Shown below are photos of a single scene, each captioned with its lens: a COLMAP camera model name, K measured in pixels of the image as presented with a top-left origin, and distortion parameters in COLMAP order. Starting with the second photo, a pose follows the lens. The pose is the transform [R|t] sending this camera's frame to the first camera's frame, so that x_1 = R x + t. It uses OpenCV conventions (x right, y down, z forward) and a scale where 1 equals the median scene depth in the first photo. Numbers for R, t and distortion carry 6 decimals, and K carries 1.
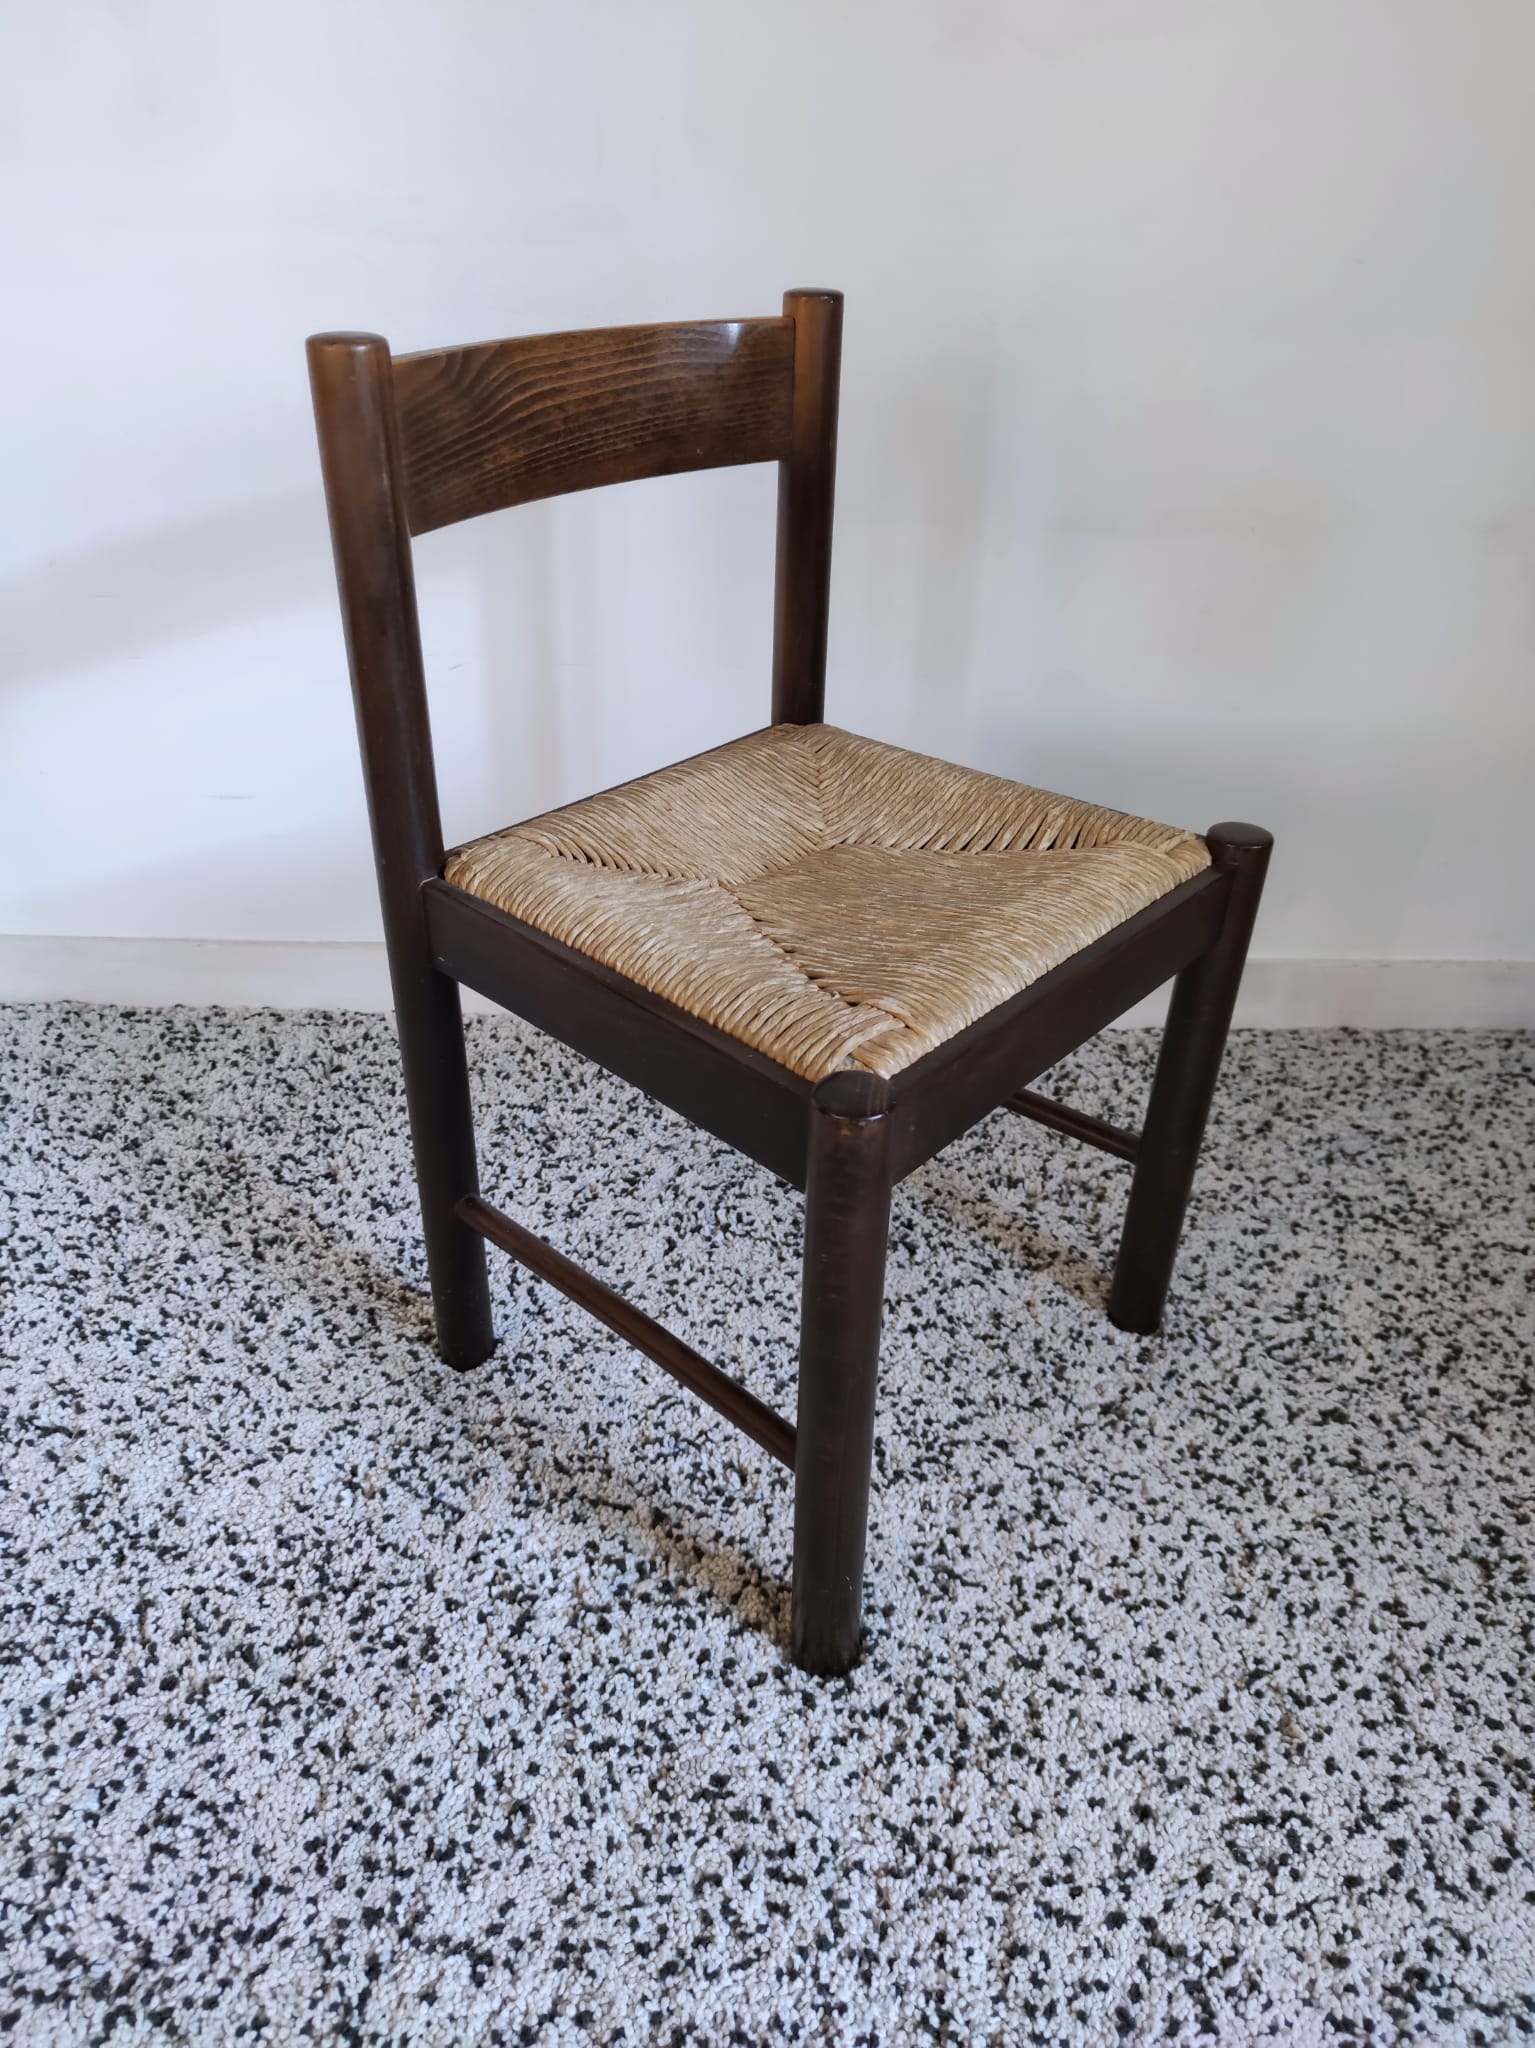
lens RADIAL K [[1465.4, 0, 753.0], [0, 1465.4, 1034.0], [0, 0, 1]] dist [0.049517, -0.044673]
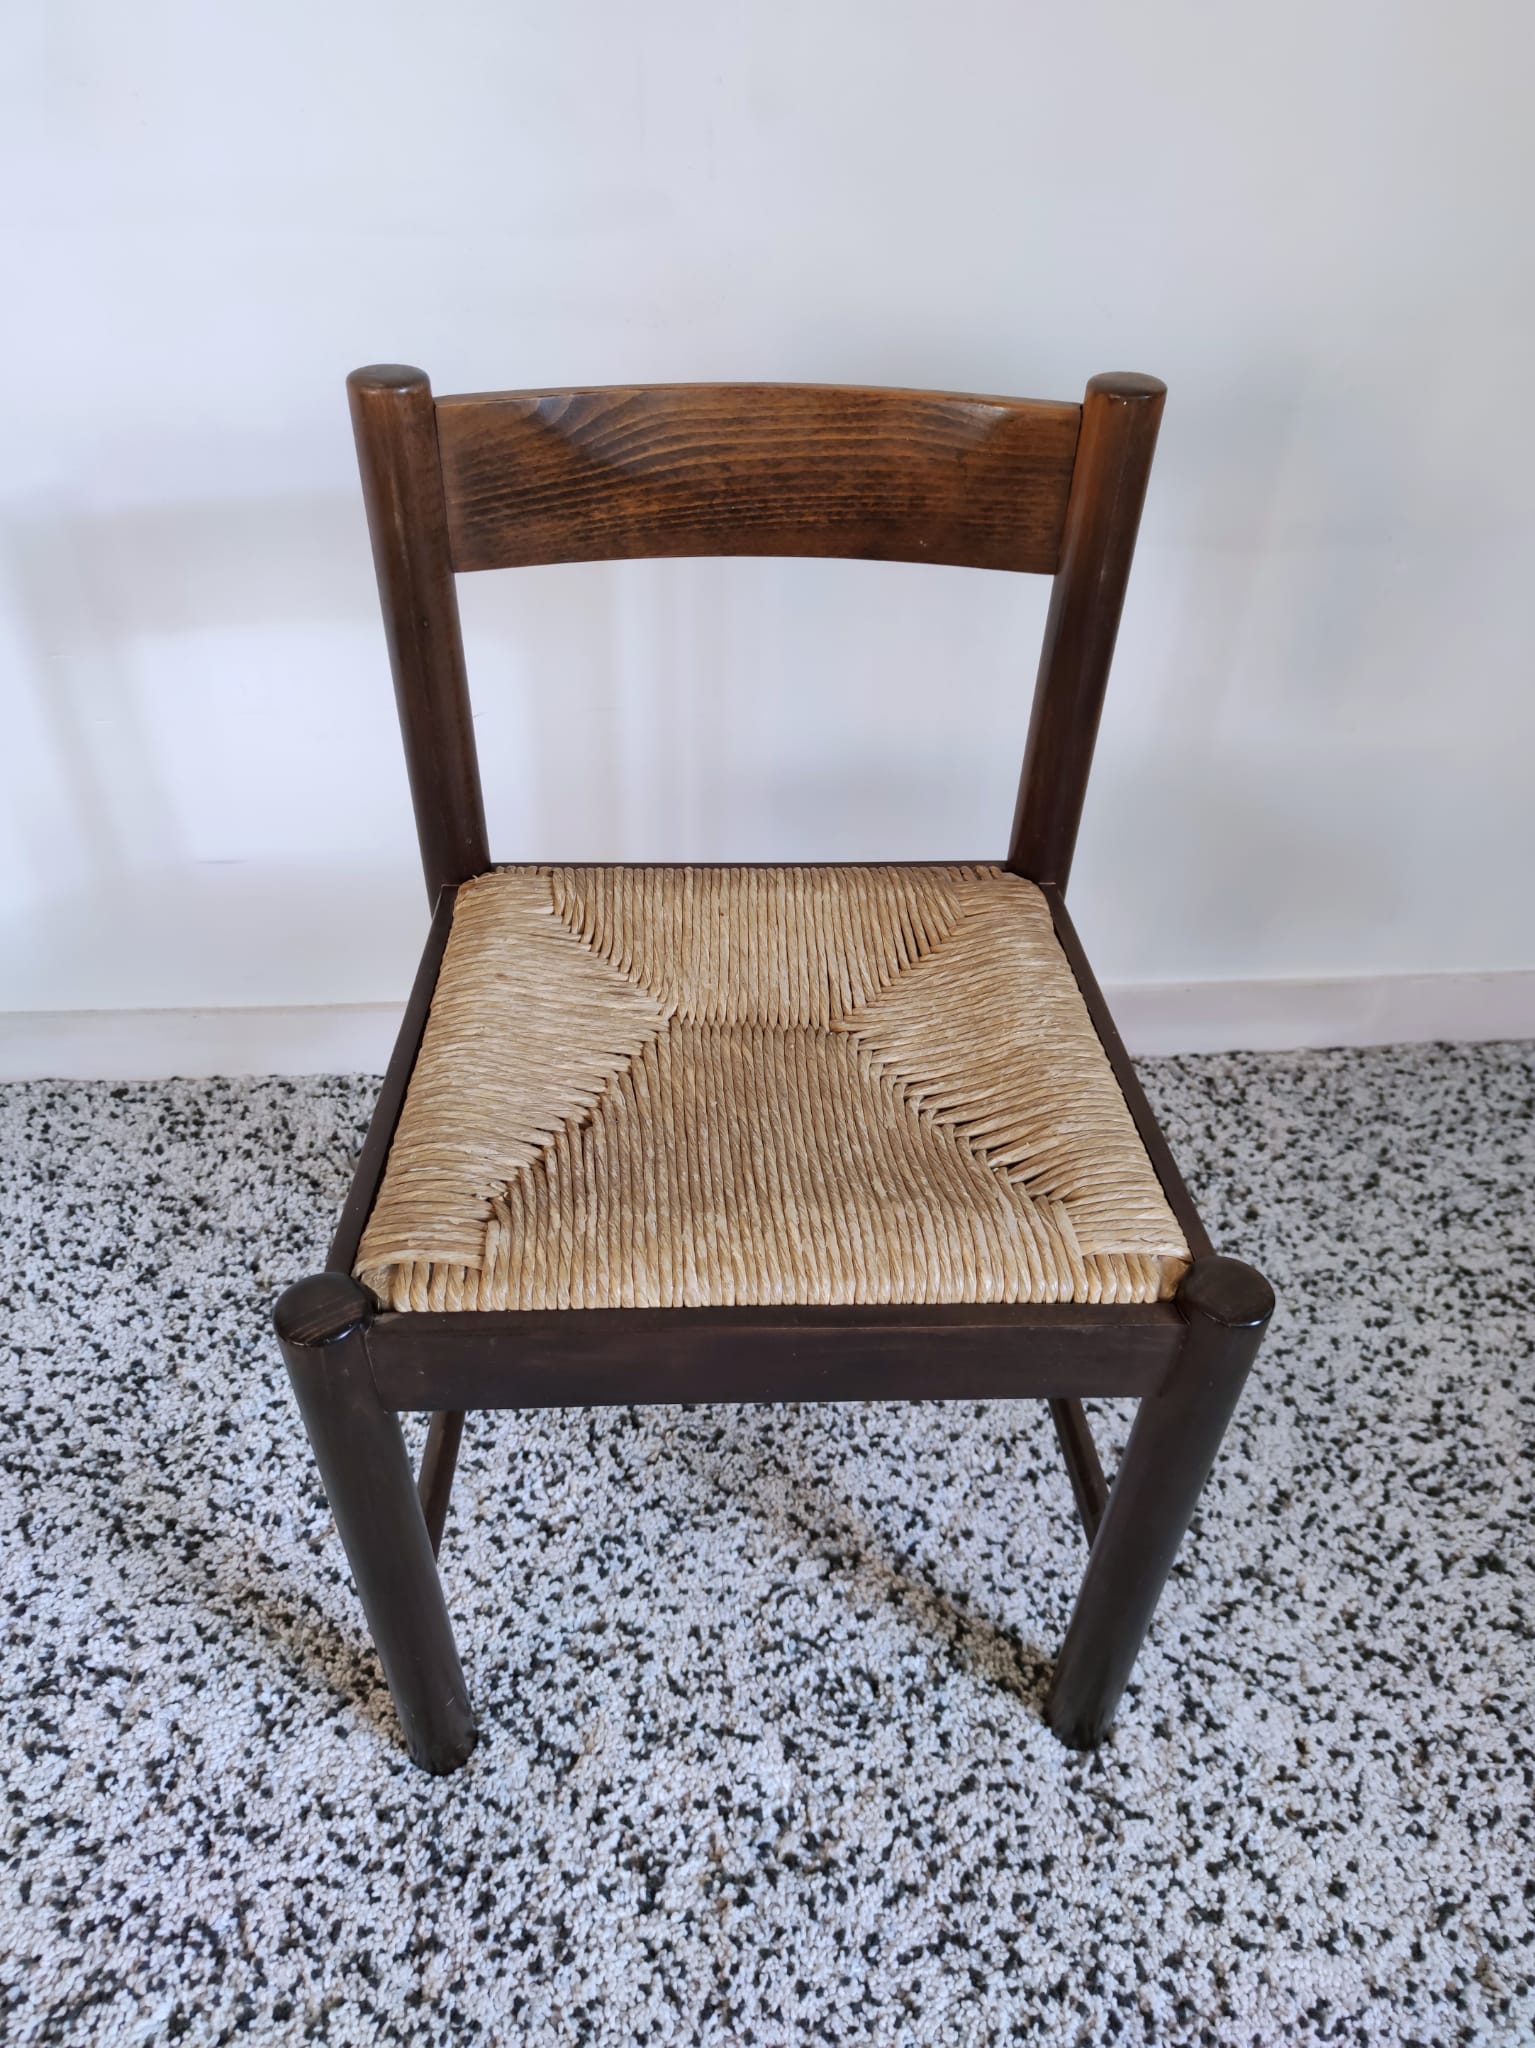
lens RADIAL K [[1465.4, 0, 763.6], [0, 1465.4, 1036.4], [0, 0, 1]] dist [0.049517, -0.044673]
pose [[0.998490, -0.037839, 0.039813, -0.091413], [0.032018, 0.989933, 0.137865, -0.216982], [-0.044629, -0.136382, 0.989651, 0.135223]]
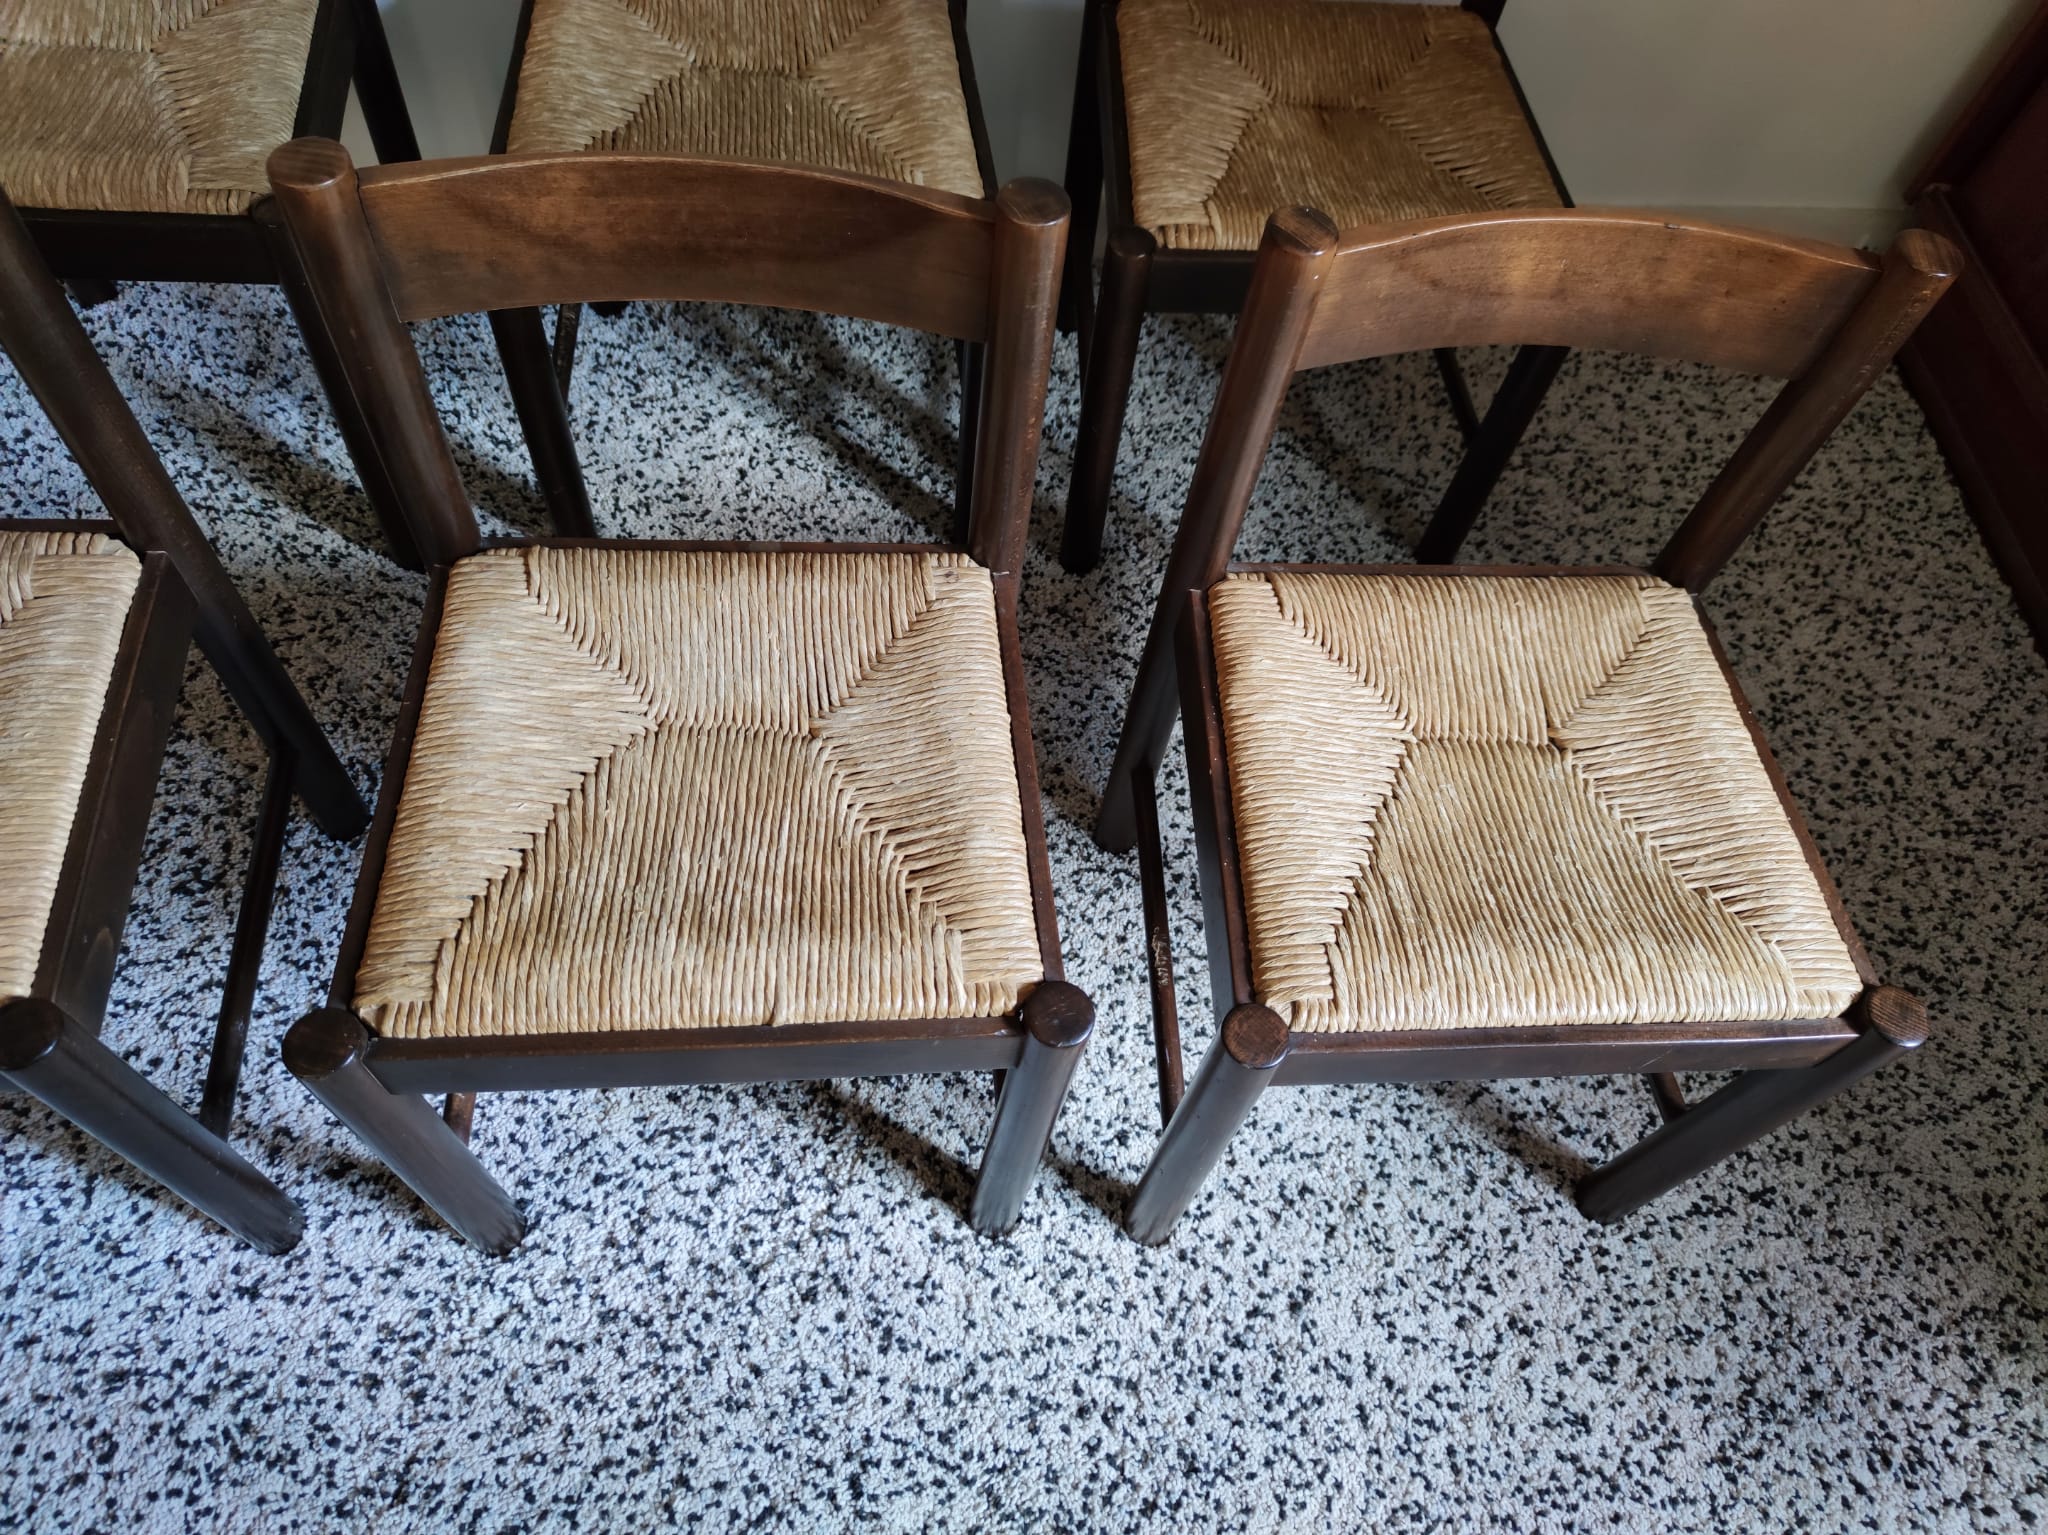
lens RADIAL K [[1465.4, 0, 1045.5], [0, 1465.4, 773.1], [0, 0, 1]] dist [0.049517, -0.044673]
pose [[0.996272, -0.019551, 0.084021, 0.108773], [-0.020368, 0.893131, 0.449336, -0.235508], [-0.083827, -0.449372, 0.889403, -0.324341]]
